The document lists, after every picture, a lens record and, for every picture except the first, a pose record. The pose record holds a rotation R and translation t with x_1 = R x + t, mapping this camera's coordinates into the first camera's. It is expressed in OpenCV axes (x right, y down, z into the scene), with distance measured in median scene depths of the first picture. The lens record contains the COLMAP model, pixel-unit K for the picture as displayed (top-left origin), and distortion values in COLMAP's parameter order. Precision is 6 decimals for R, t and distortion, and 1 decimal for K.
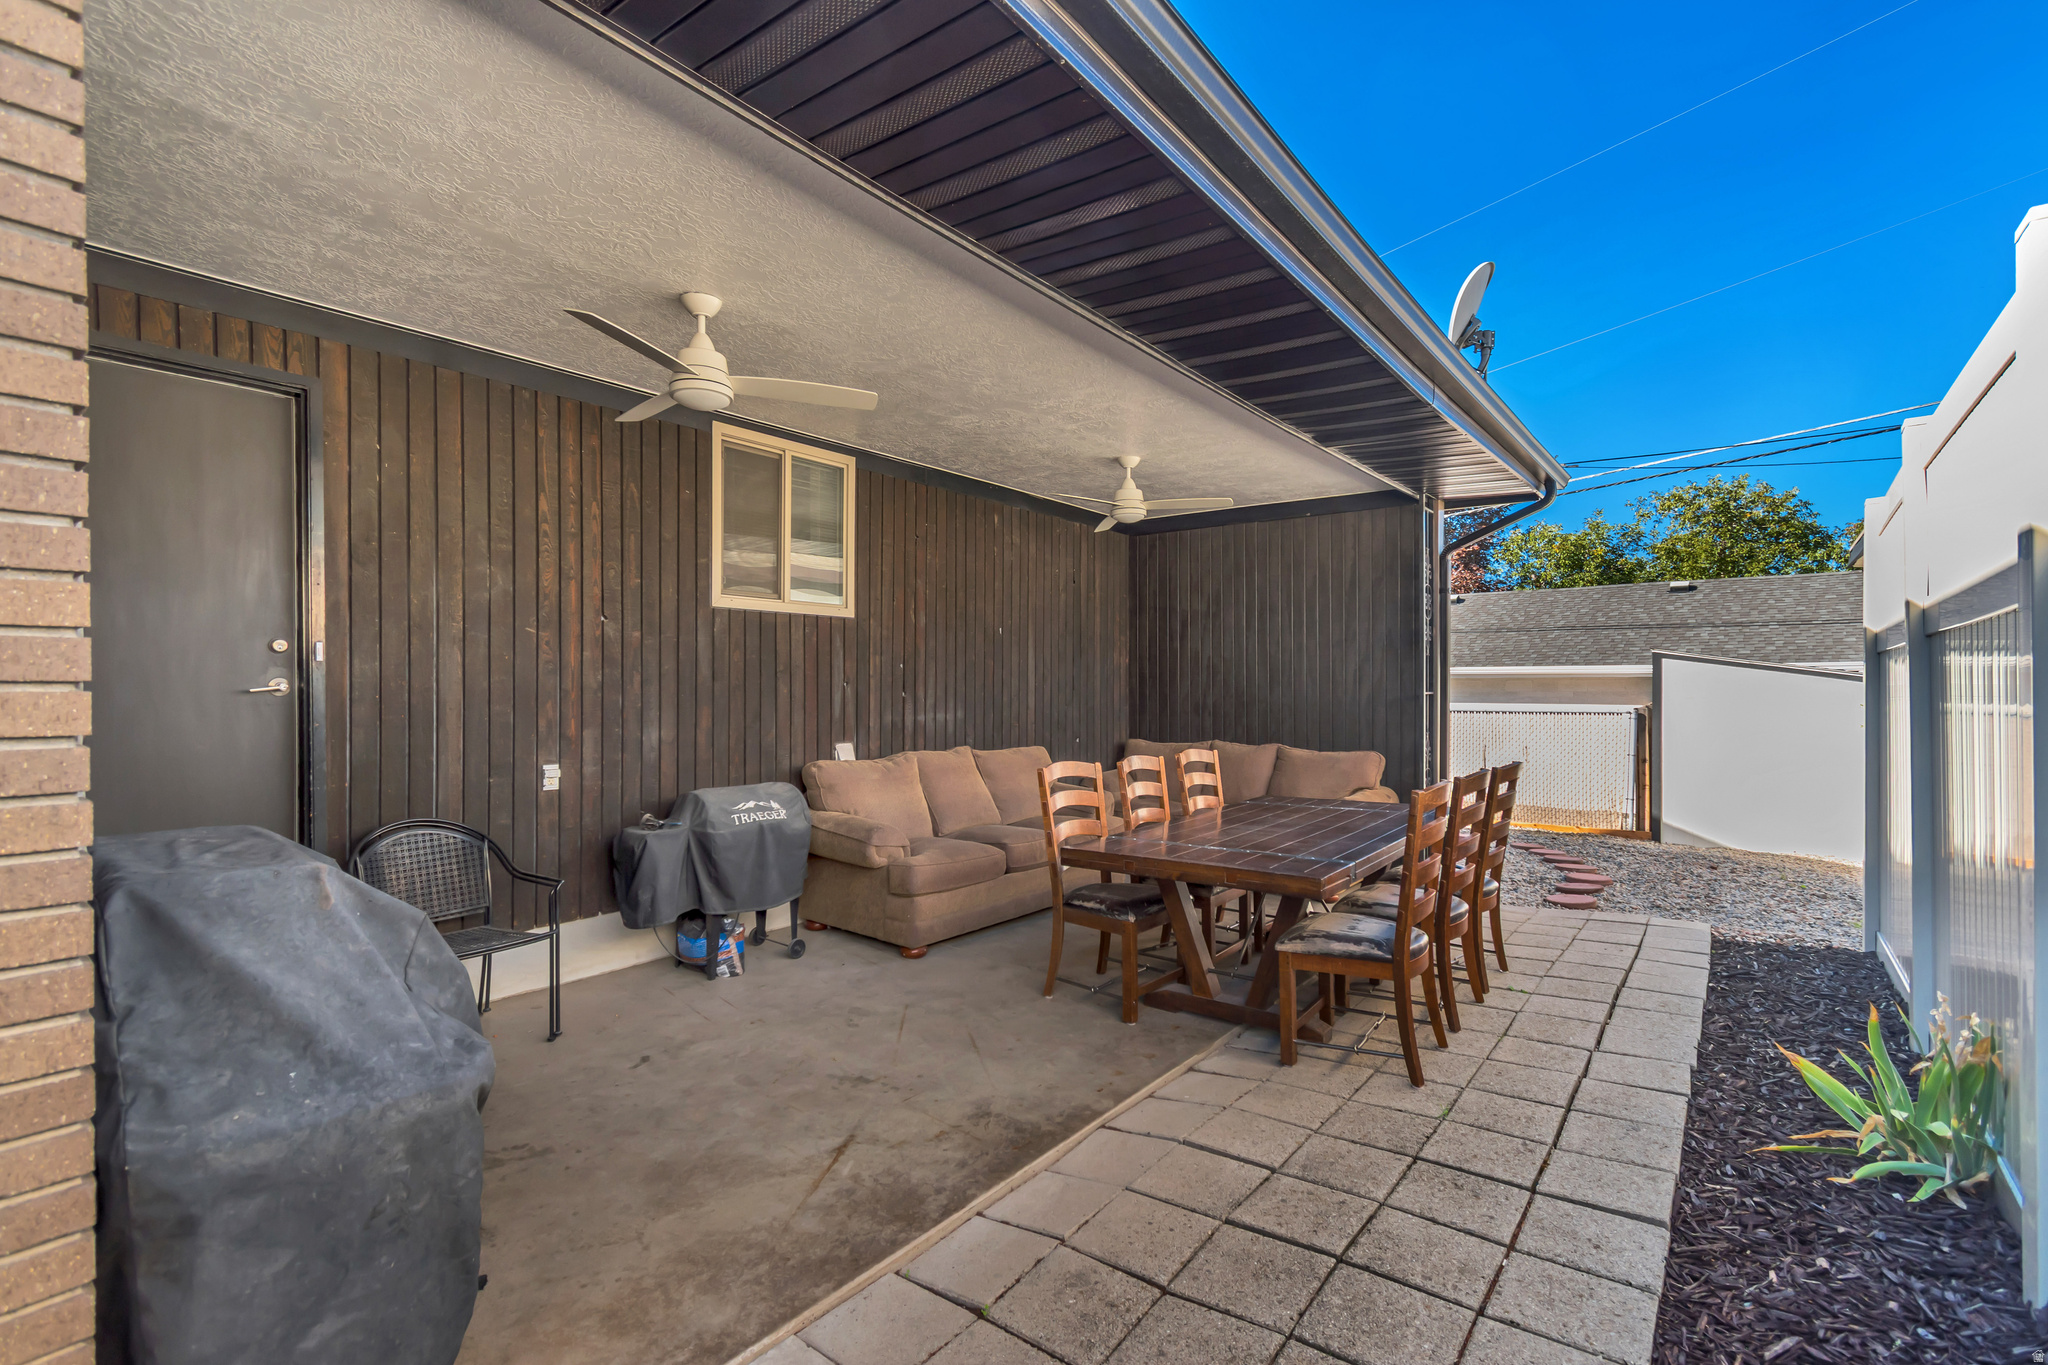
lens RADIAL K [[919.3, 0, 1024.0], [0, 919.3, 682.5], [0, 0, 1]] dist [0.001012, 0.000033]
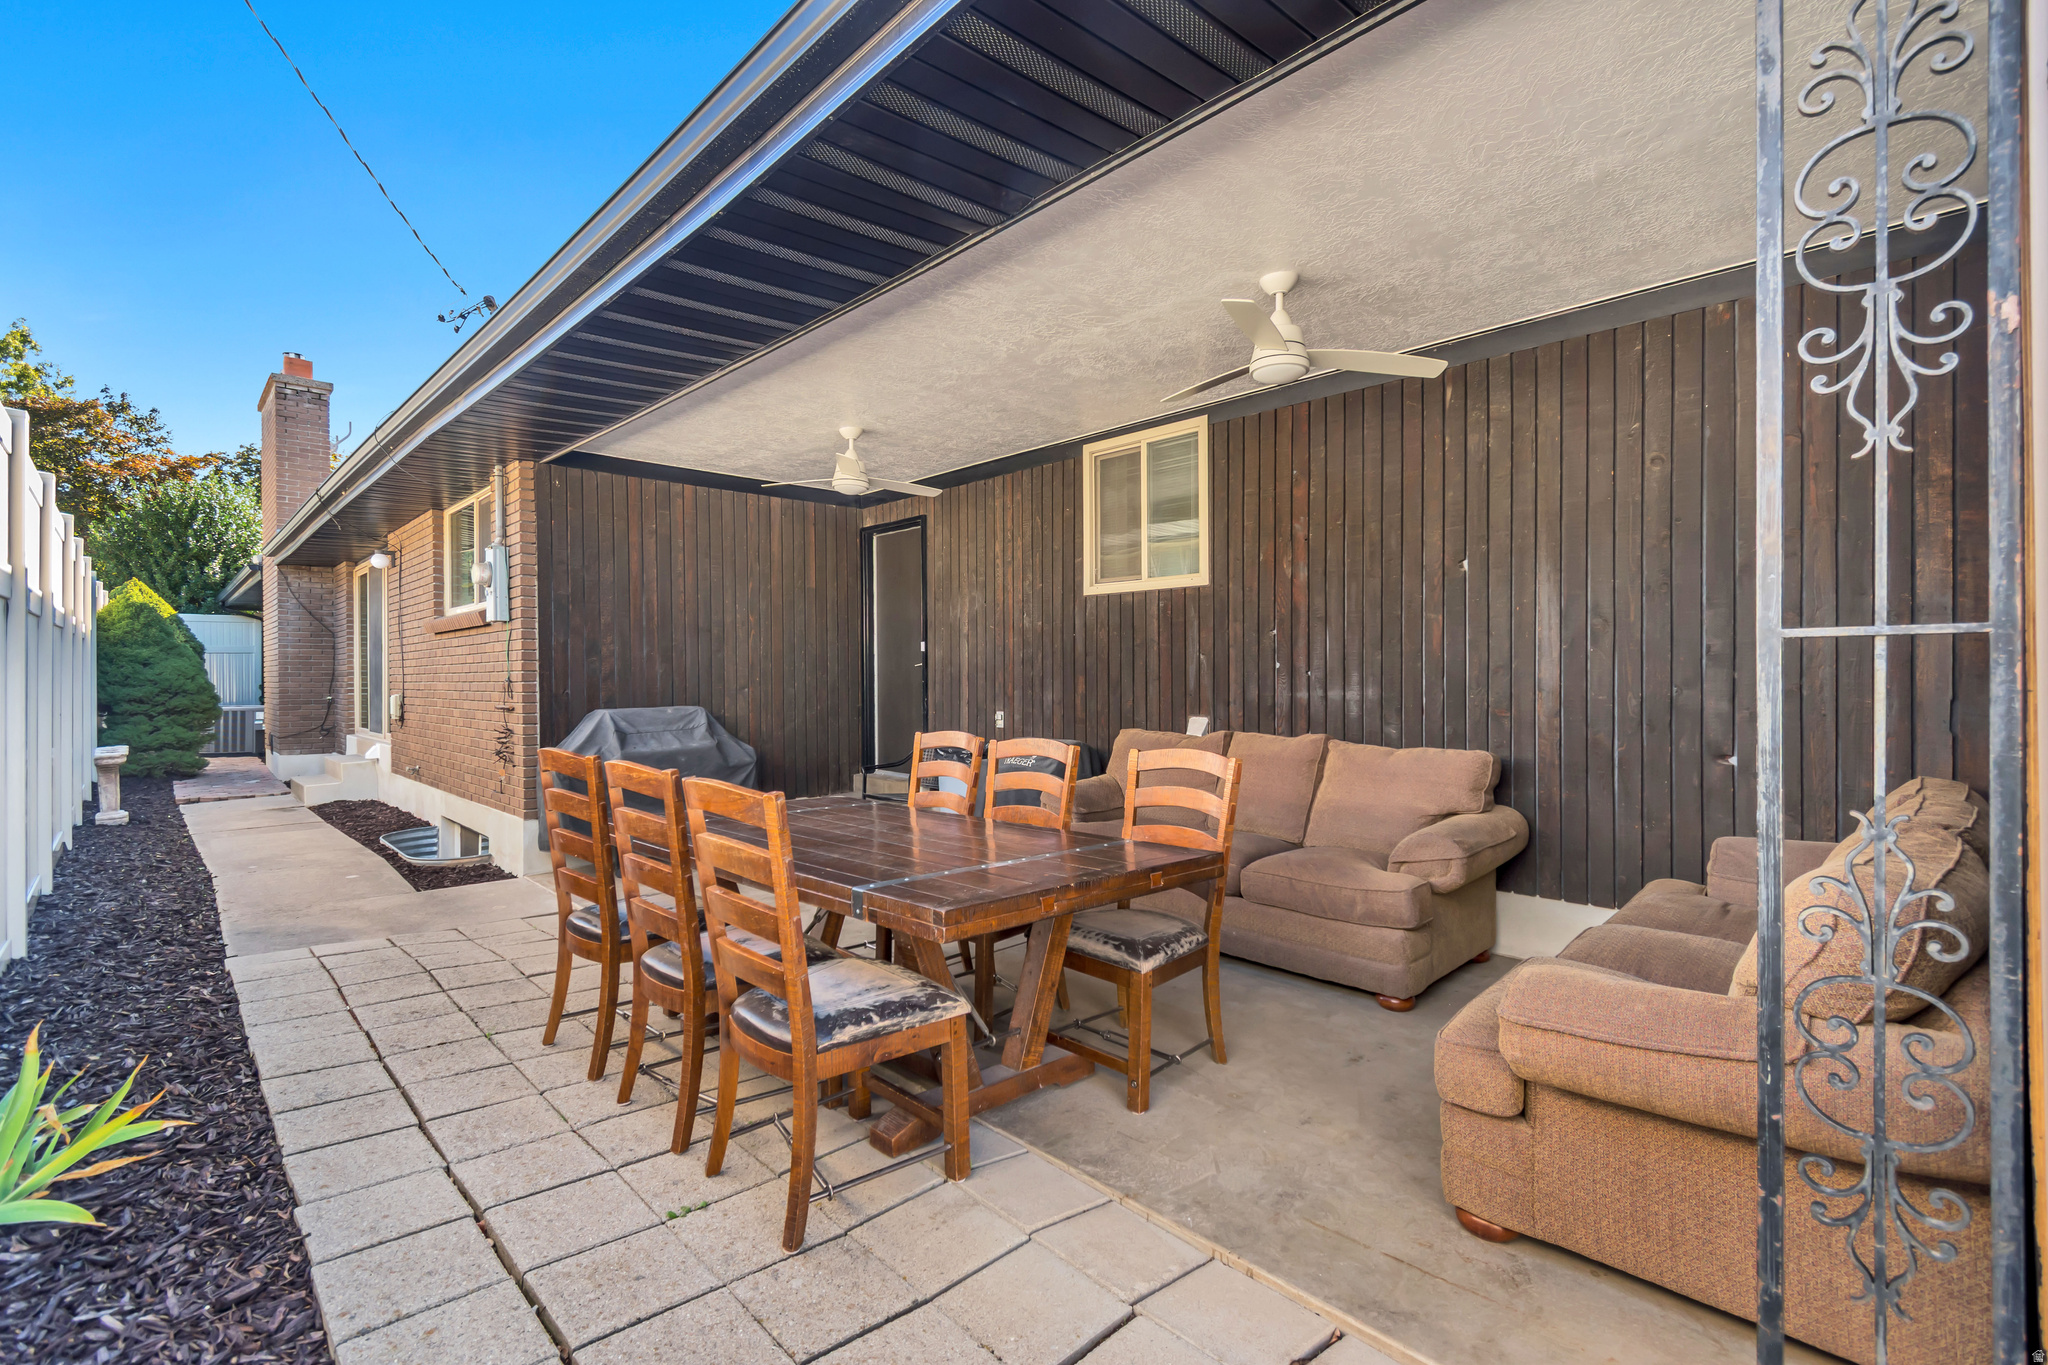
lens RADIAL K [[919.3, 0, 1024.0], [0, 919.3, 682.5], [0, 0, 1]] dist [0.001012, 0.000033]
pose [[-0.149070, 0.001062, -0.988826, 0.838504], [0.001101, 0.999999, 0.000908, 0.031391], [0.988826, -0.000953, -0.149071, 1.026982]]
